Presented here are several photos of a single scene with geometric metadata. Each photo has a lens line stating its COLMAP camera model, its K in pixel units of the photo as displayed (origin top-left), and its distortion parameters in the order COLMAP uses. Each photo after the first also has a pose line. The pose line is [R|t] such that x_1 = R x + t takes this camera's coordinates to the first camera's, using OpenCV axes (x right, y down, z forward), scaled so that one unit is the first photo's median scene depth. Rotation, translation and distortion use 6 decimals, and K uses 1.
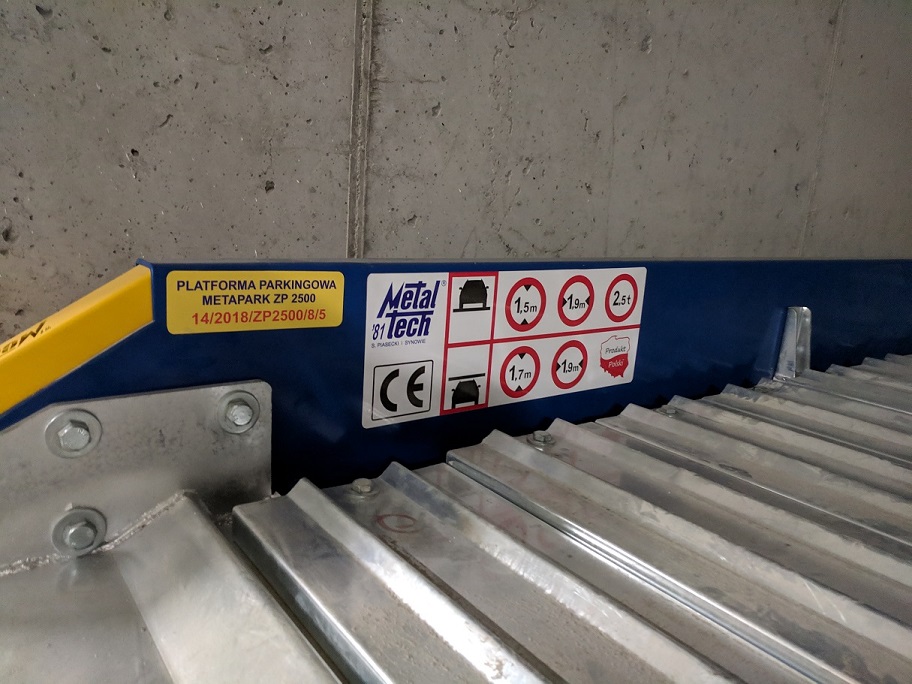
lens RADIAL K [[684.6, 0, 455.6], [0, 684.6, 342.6], [0, 0, 1]] dist [-0.001186, -0.000088]
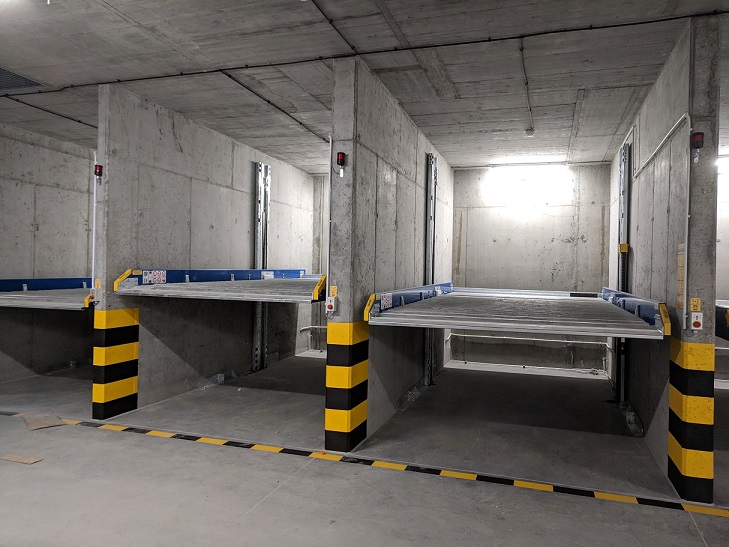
lens RADIAL K [[547.2, 0, 365.1], [0, 547.2, 273.6], [0, 0, 1]] dist [-0.001186, -0.000088]
pose [[0.827055, -0.053254, 0.559593, -2.363163], [0.158343, 0.977262, -0.141023, 2.005905], [-0.539358, 0.205241, 0.816681, -9.397951]]
